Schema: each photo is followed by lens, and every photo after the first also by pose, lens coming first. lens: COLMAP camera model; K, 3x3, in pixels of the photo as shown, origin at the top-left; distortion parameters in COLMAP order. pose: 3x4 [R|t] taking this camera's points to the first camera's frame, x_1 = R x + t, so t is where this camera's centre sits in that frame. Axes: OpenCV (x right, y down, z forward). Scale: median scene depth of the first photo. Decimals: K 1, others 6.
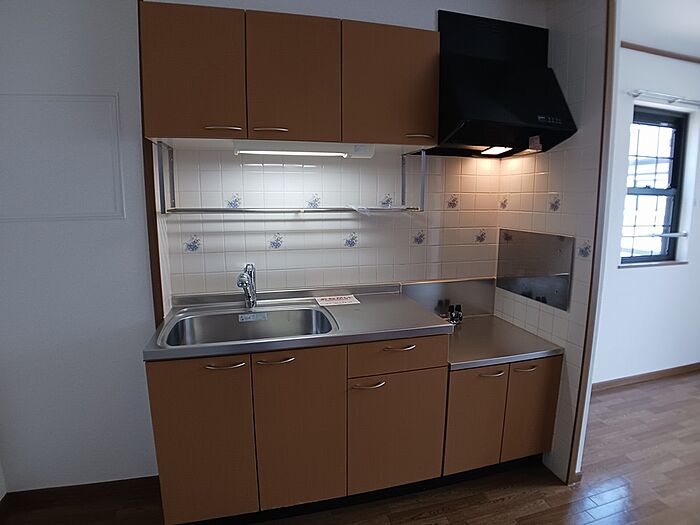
lens RADIAL K [[386.5, 0, 349.9], [0, 386.5, 260.4], [0, 0, 1]] dist [-0.072276, 0.001733]
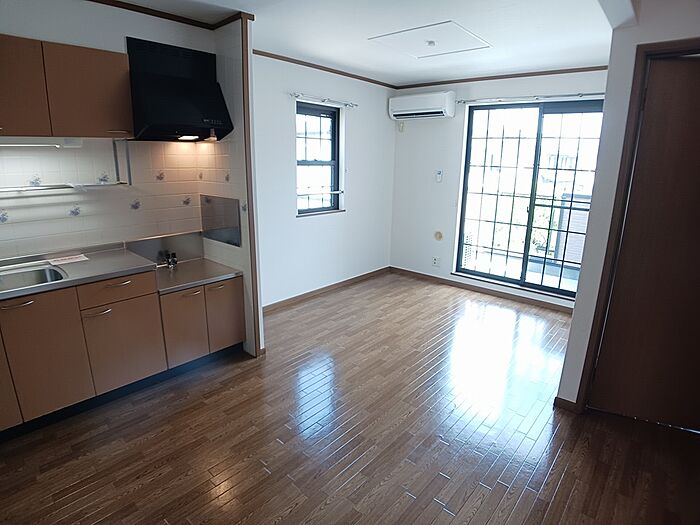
lens RADIAL K [[386.5, 0, 349.9], [0, 386.5, 260.4], [0, 0, 1]] dist [-0.072276, 0.001733]
pose [[0.838869, -0.125631, 0.529637, 0.092549], [0.072430, 0.990111, 0.120138, 0.026775], [-0.539493, -0.062419, 0.839674, -0.480949]]
